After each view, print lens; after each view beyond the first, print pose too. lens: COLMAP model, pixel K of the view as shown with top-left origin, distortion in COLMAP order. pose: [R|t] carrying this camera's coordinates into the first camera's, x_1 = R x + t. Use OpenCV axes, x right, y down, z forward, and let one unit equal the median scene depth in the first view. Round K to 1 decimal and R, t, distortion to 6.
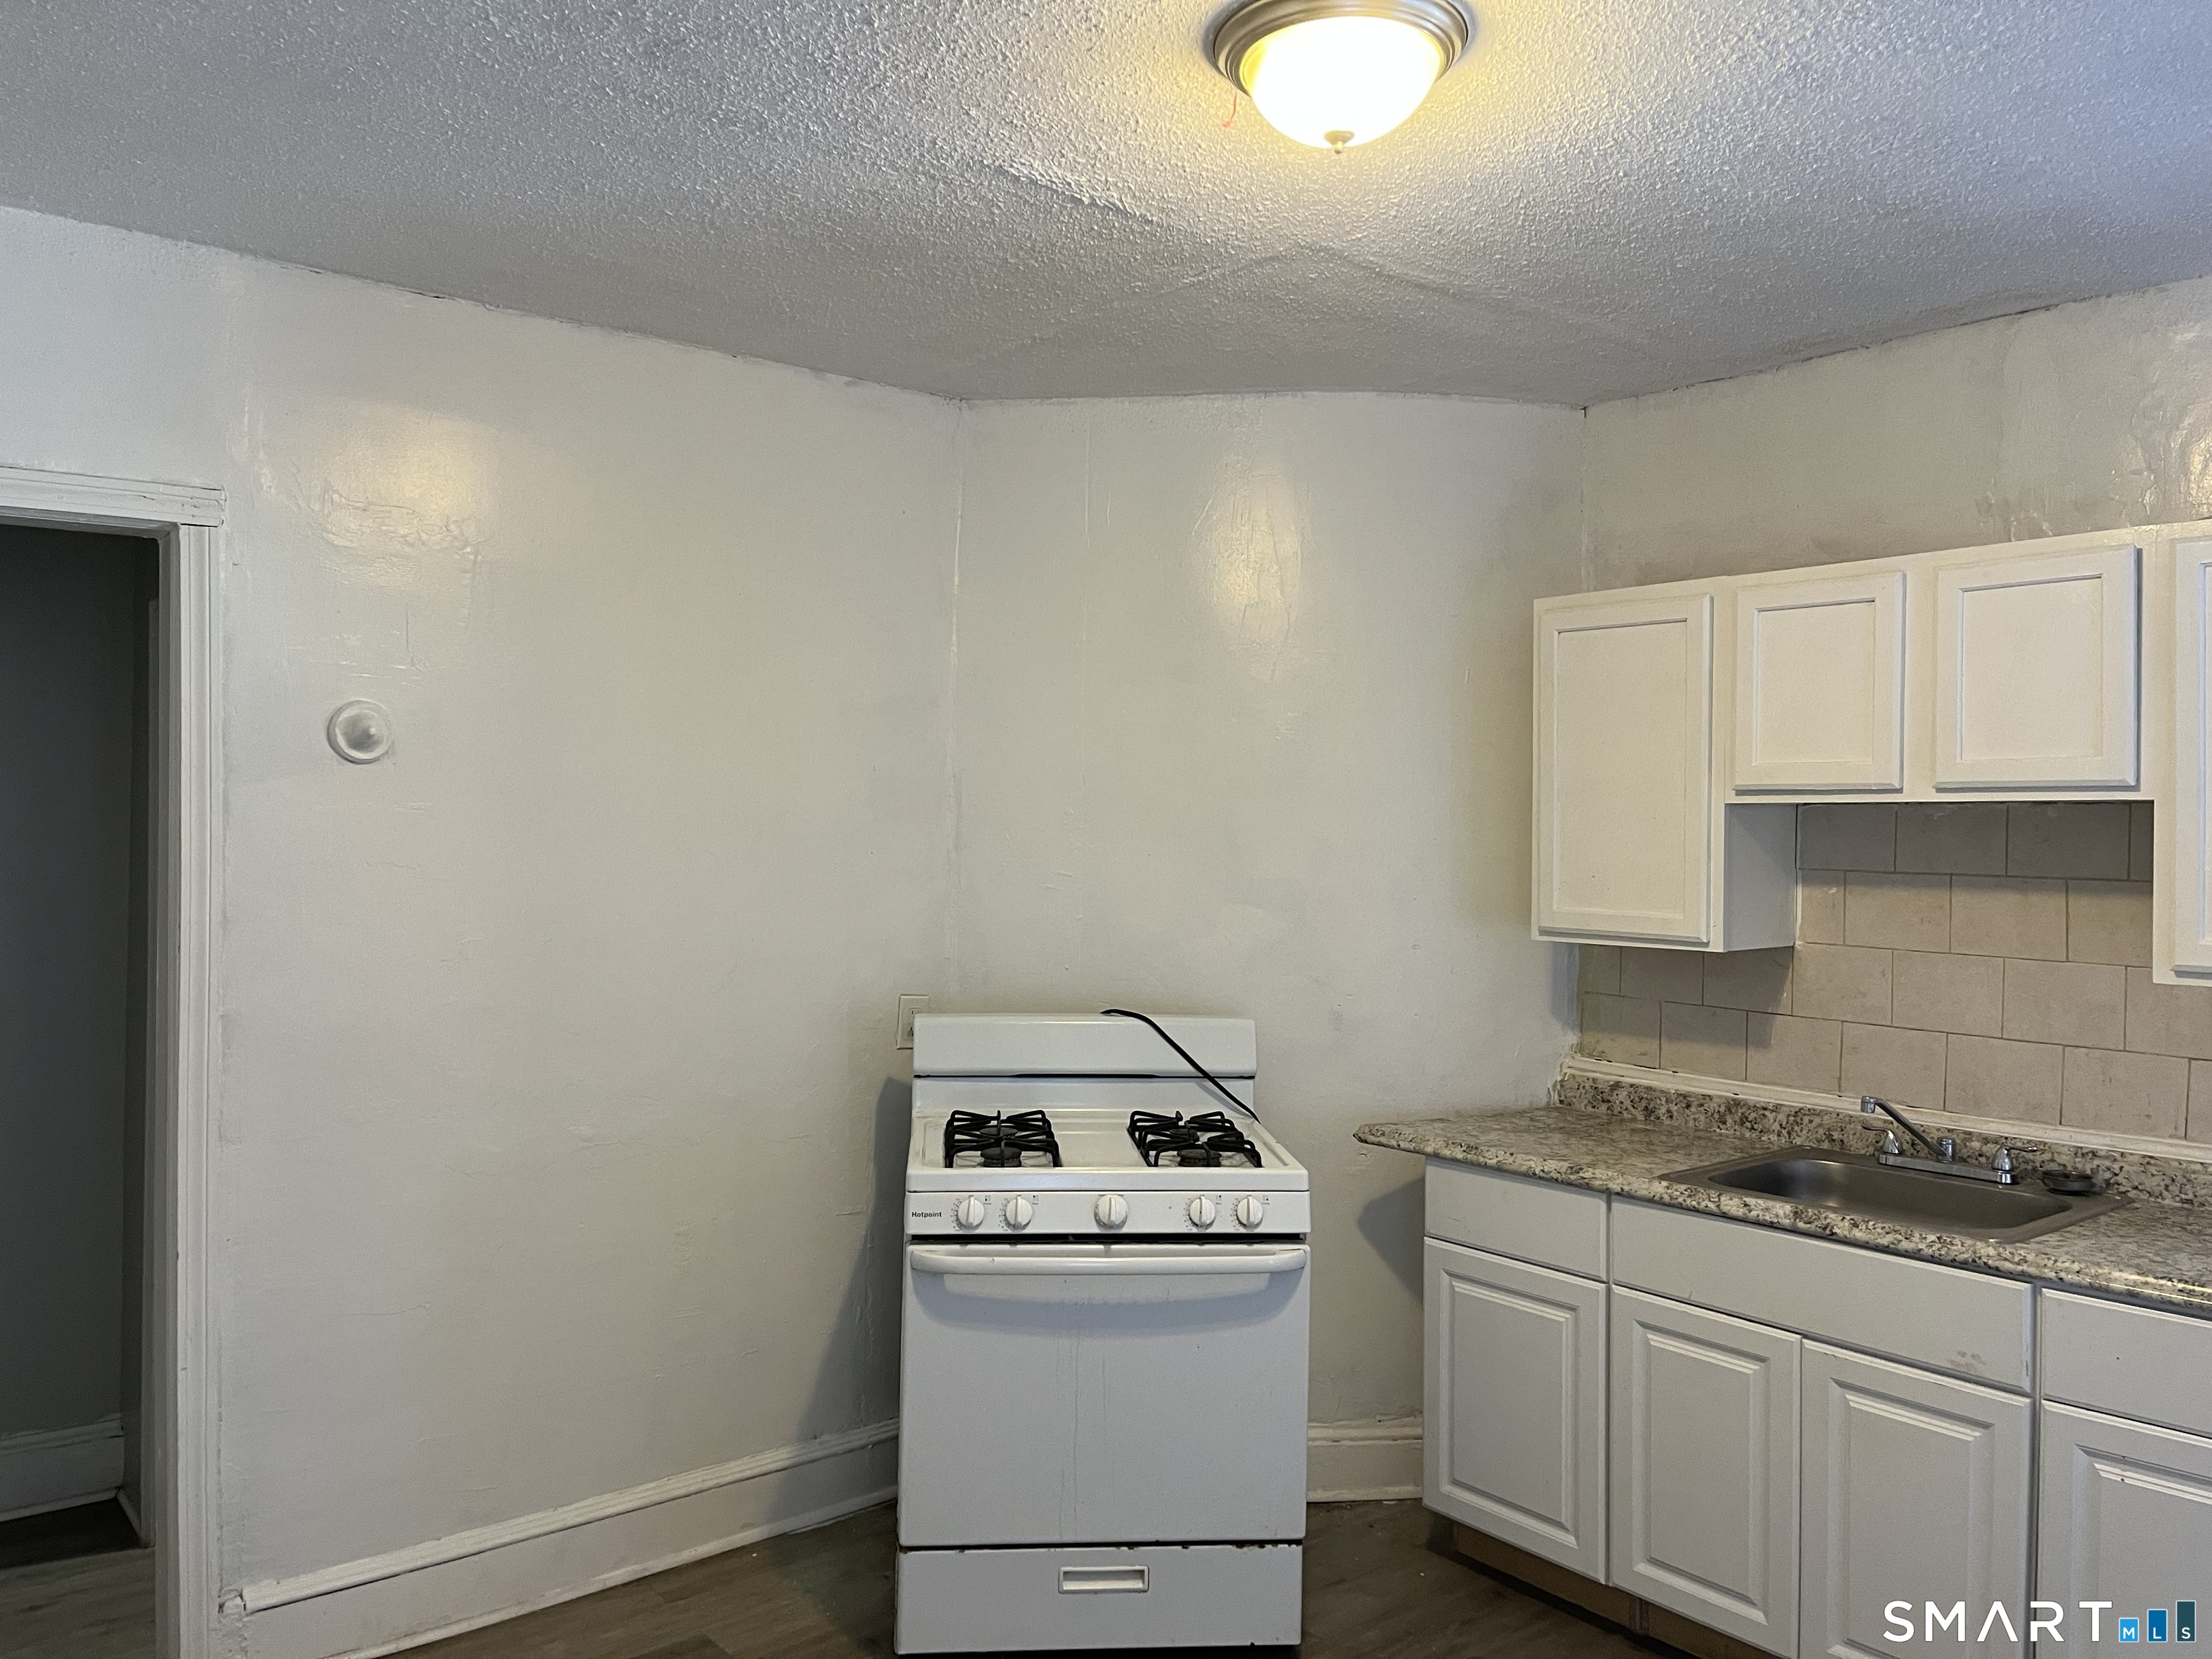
lens RADIAL K [[1695.0, 0, 1127.5], [0, 1695.0, 838.4], [0, 0, 1]] dist [0.033547, -0.001858]
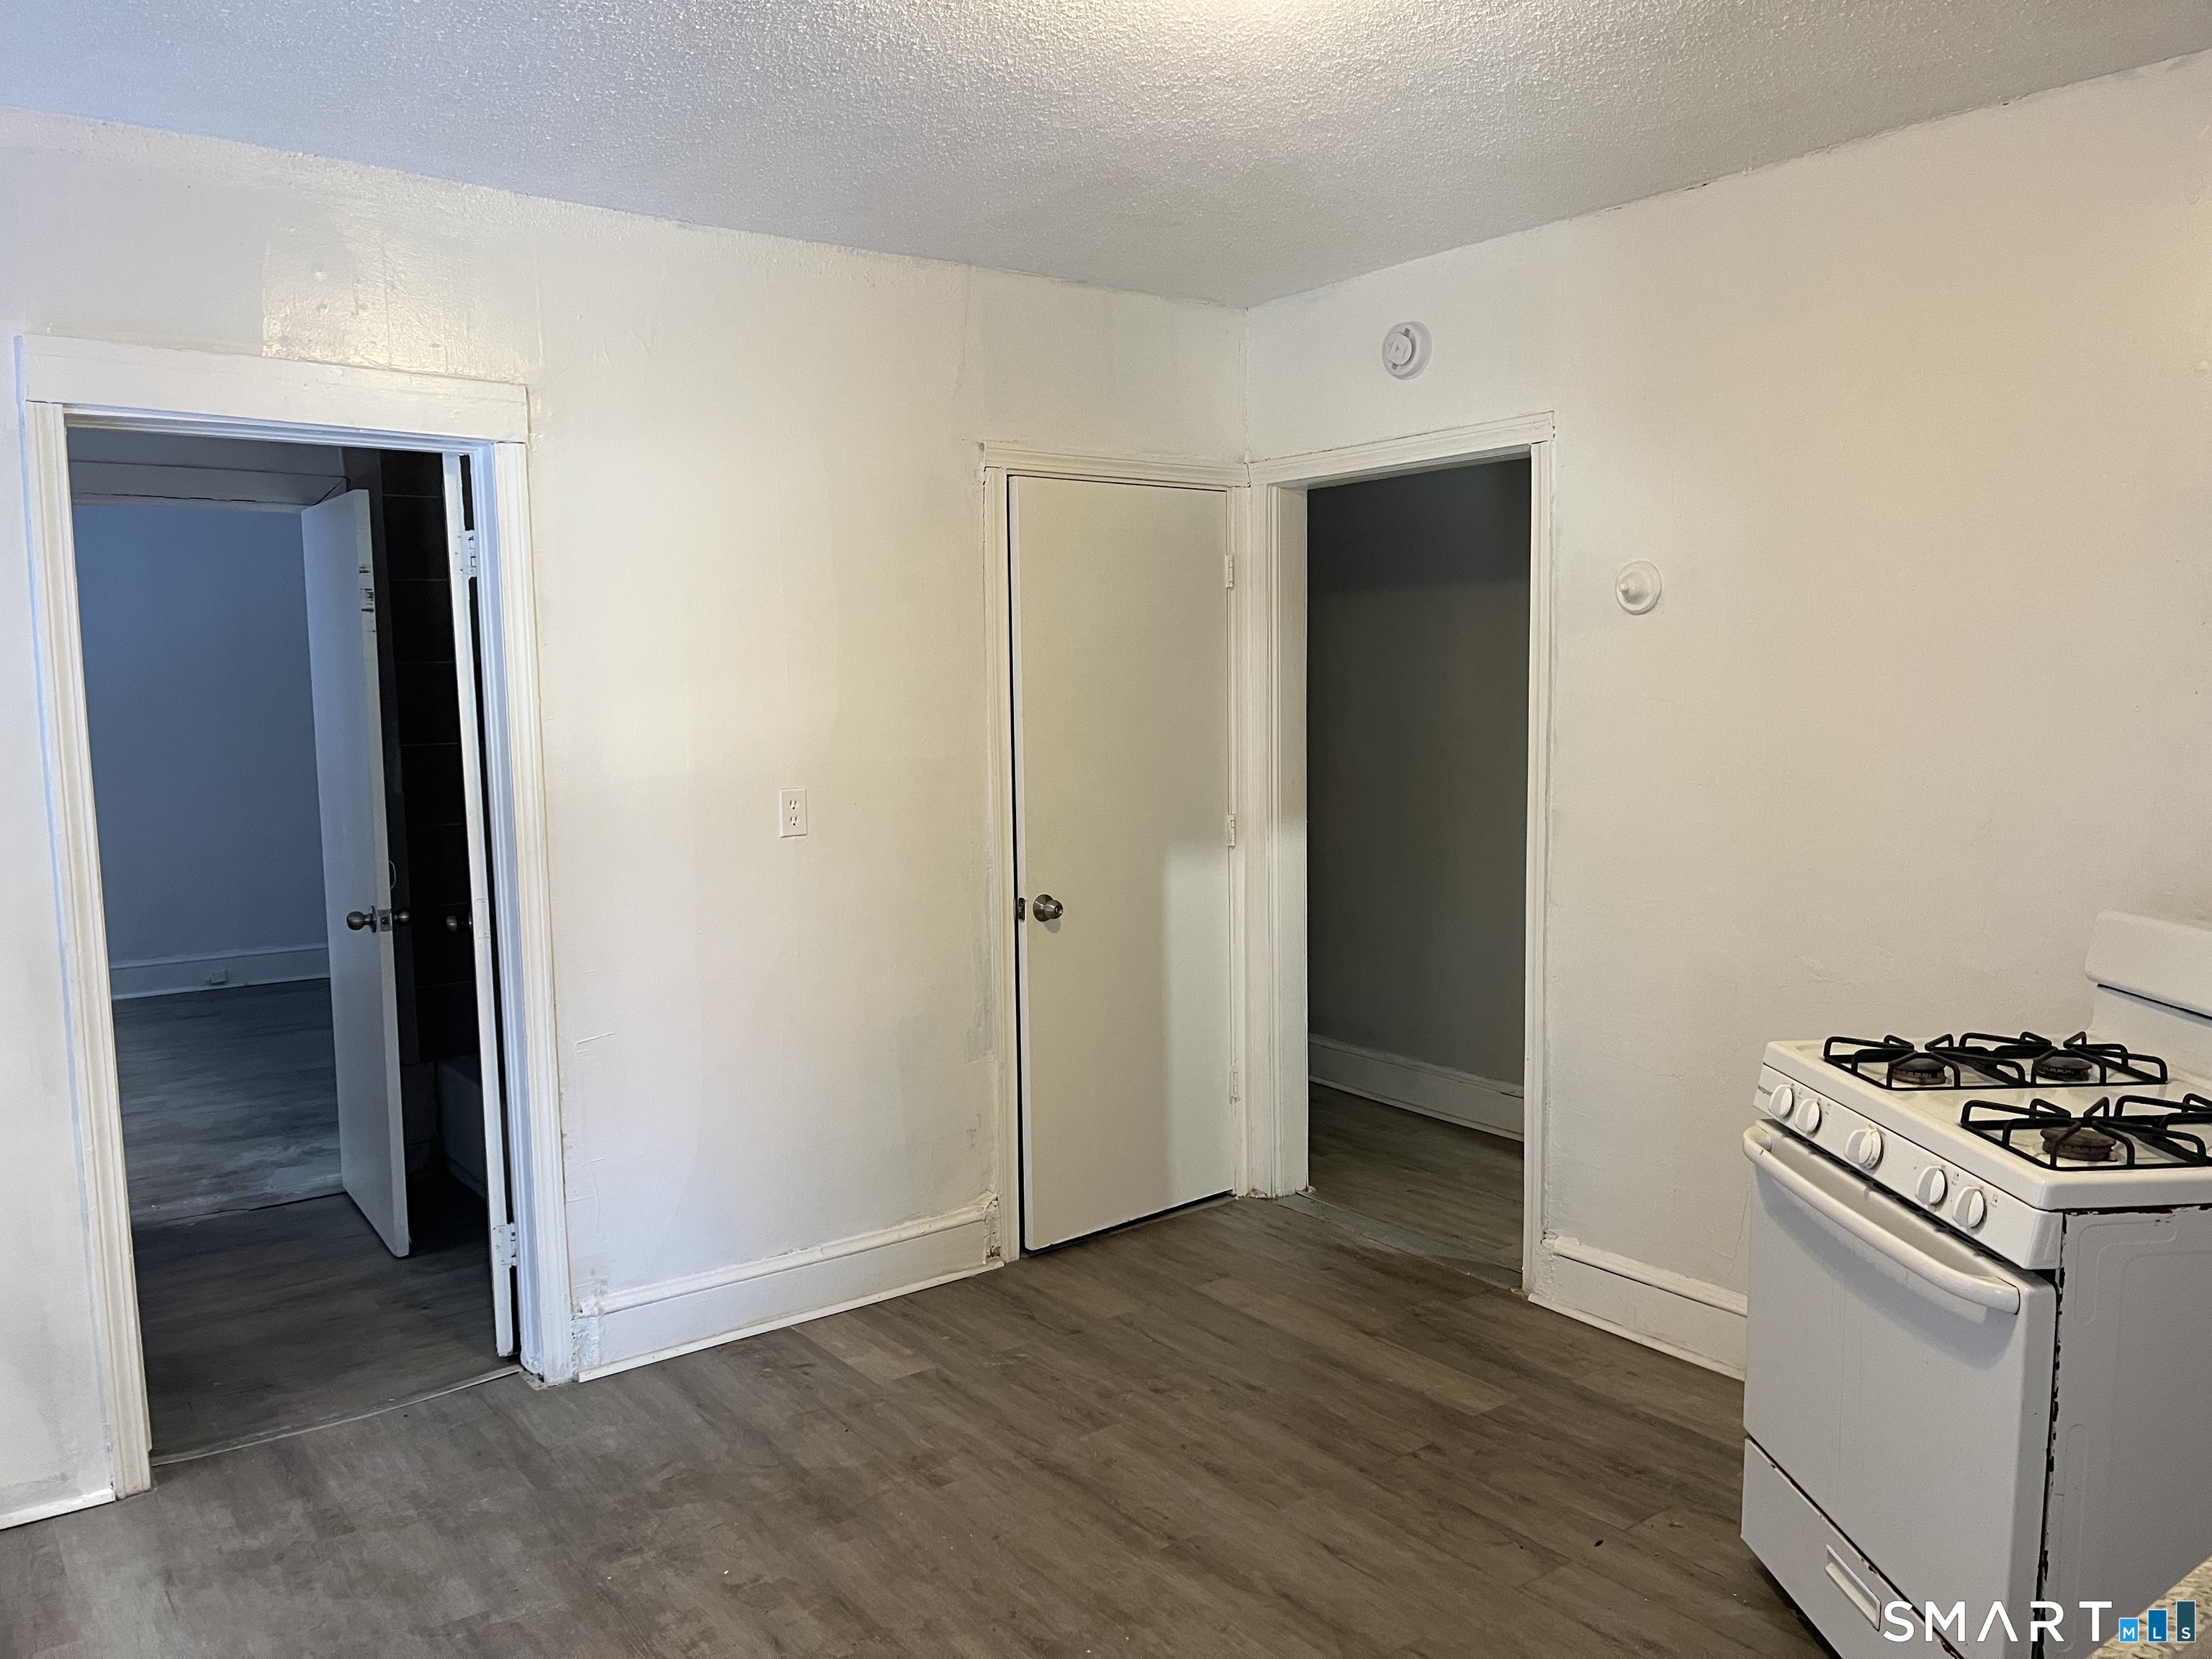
lens RADIAL K [[1695.0, 0, 1127.5], [0, 1695.0, 838.4], [0, 0, 1]] dist [0.033547, -0.001858]
pose [[-0.011707, 0.092579, -0.995636, 0.771954], [0.005907, 0.995694, 0.092515, -0.000555], [0.999914, -0.004798, -0.012204, 0.662337]]
